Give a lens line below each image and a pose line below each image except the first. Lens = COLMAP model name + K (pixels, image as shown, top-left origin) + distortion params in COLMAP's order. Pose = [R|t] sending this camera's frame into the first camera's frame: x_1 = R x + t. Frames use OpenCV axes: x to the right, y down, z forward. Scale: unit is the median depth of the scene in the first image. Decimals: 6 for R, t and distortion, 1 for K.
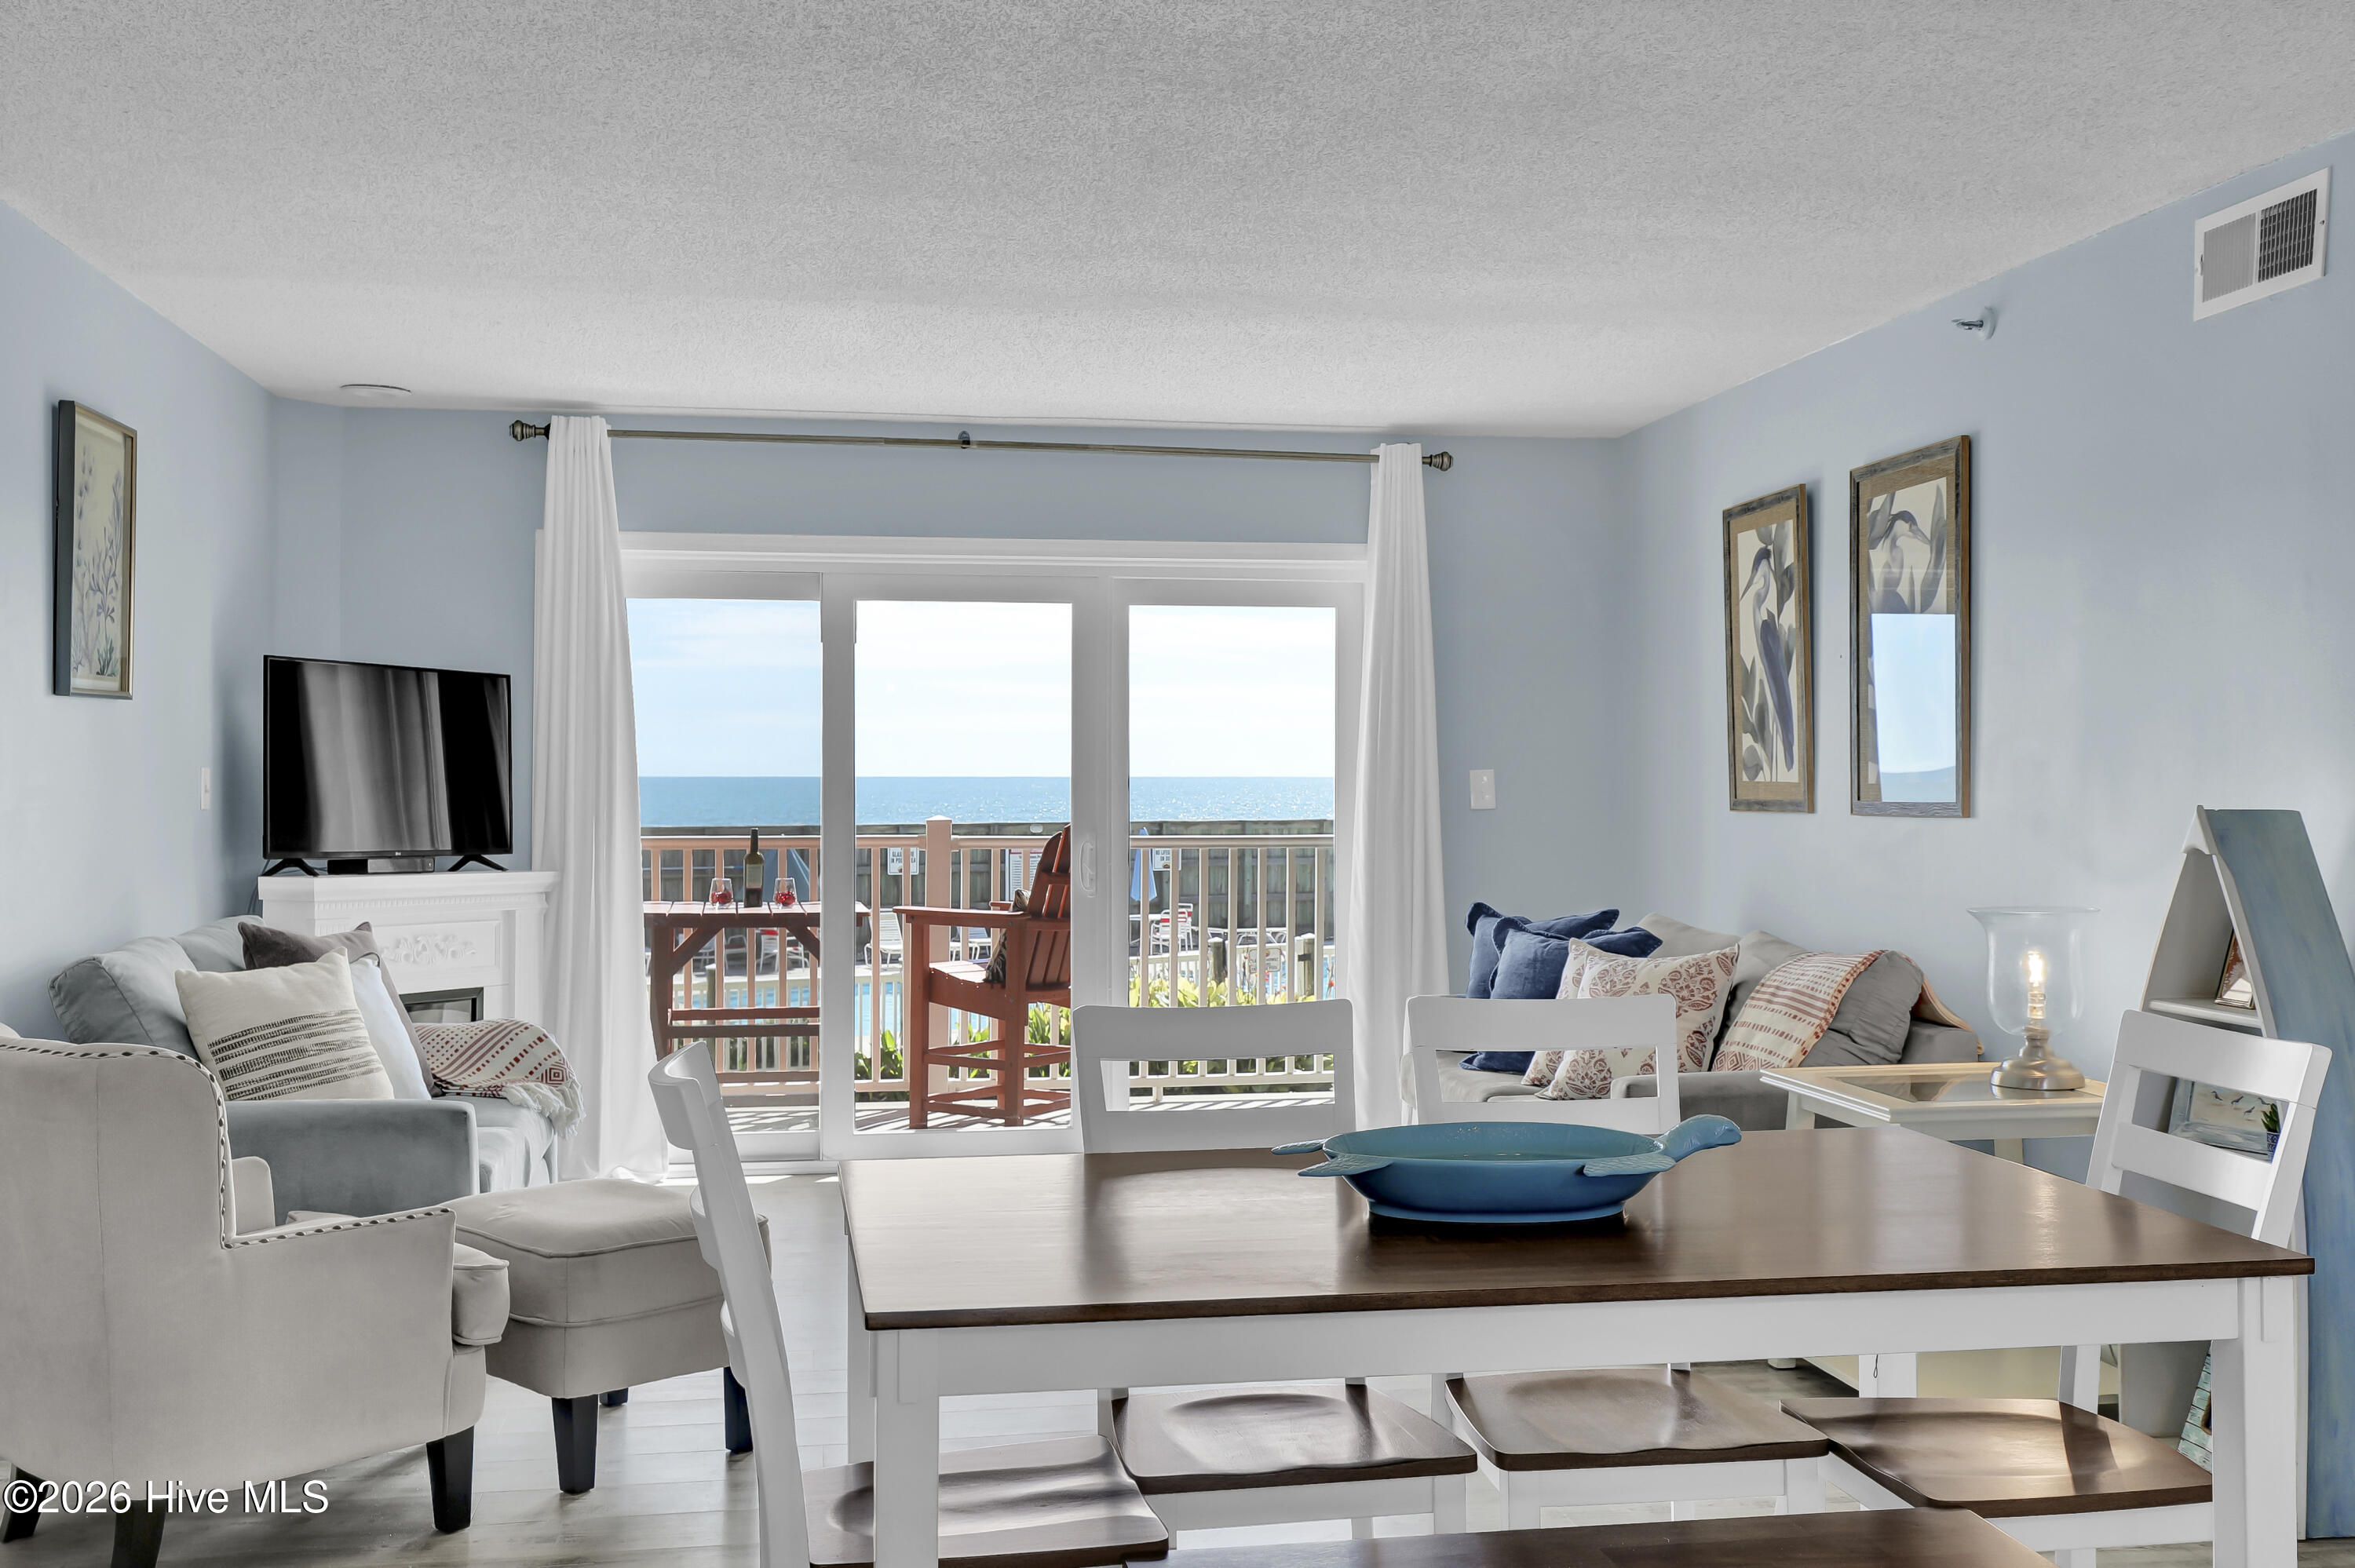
lens RADIAL K [[2294.6, 0, 1198.6], [0, 2294.6, 756.3], [0, 0, 1]] dist [0.038162, 0.000000]
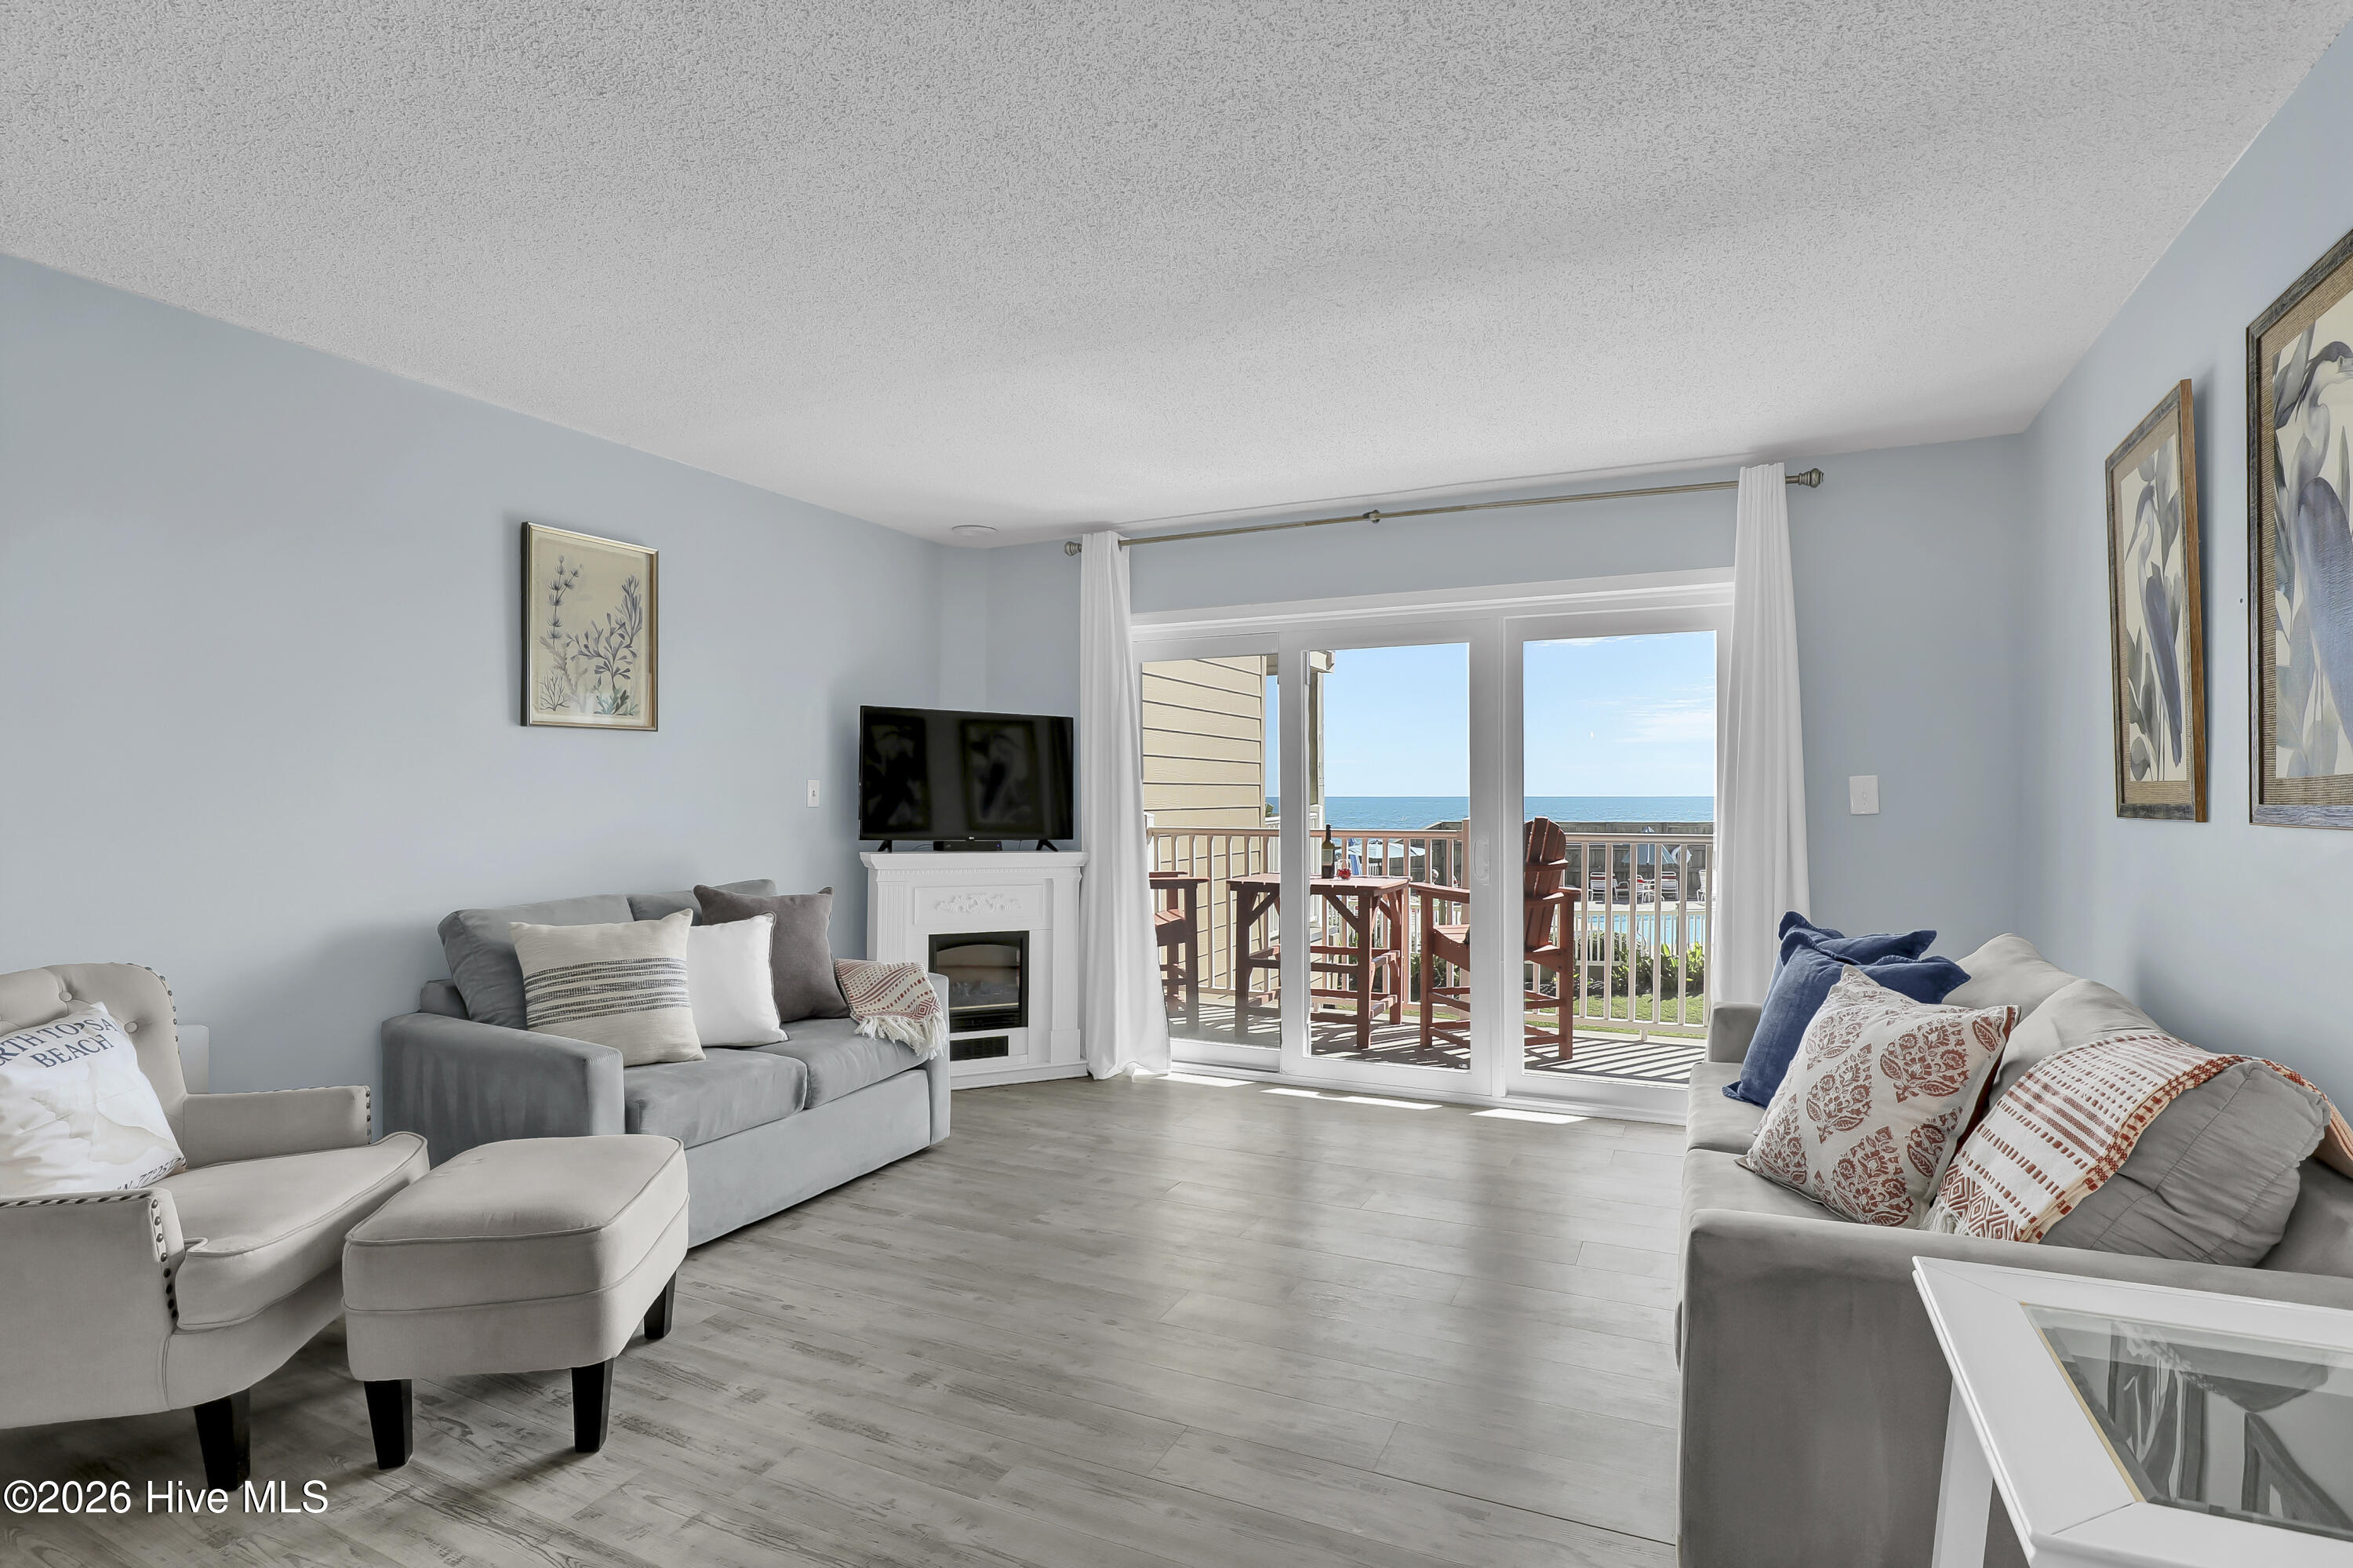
lens RADIAL K [[1127.4, 0, 1206.3], [0, 1127.4, 803.3], [0, 0, 1]] dist [-0.030070, 0.003731]
pose [[0.826173, 0.002582, -0.563411, 0.191242], [0.005558, 0.999903, 0.012732, 0.011776], [0.563389, -0.013650, 0.826079, 0.499791]]
